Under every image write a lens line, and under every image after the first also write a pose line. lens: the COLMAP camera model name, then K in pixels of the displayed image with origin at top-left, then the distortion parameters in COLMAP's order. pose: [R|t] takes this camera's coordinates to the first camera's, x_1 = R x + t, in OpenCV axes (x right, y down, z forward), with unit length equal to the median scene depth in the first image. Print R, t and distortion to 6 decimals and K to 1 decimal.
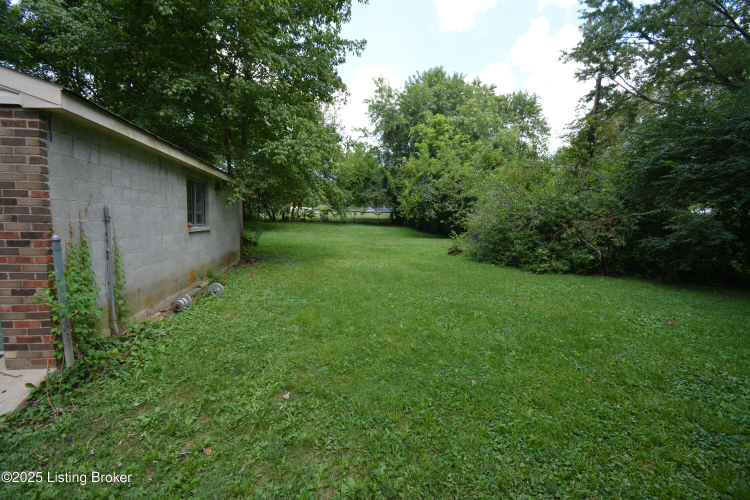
lens RADIAL K [[335.7, 0, 372.6], [0, 335.7, 250.4], [0, 0, 1]] dist [0.001421, 0.000086]
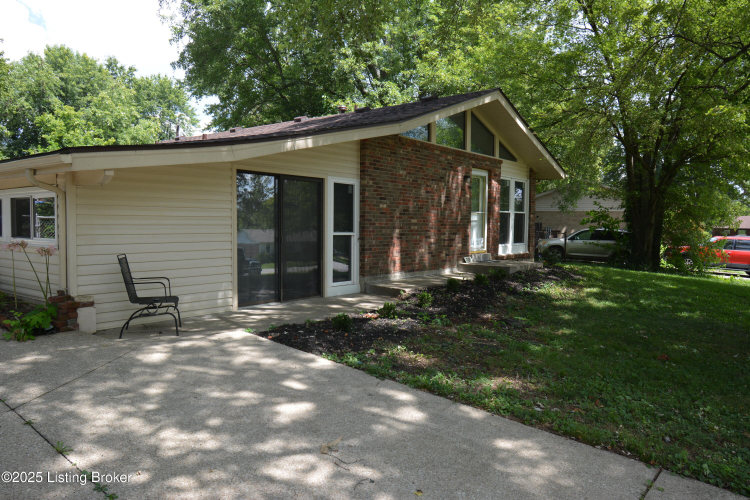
lens RADIAL K [[531.0, 0, 375.0], [0, 531.0, 250.0], [0, 0, 1]] dist [-0.032543, -0.004042]
pose [[0.756240, -0.044781, 0.652760, -0.134554], [0.068140, 0.997620, -0.010503, 0.087503], [-0.650736, 0.052422, 0.757492, -0.687107]]
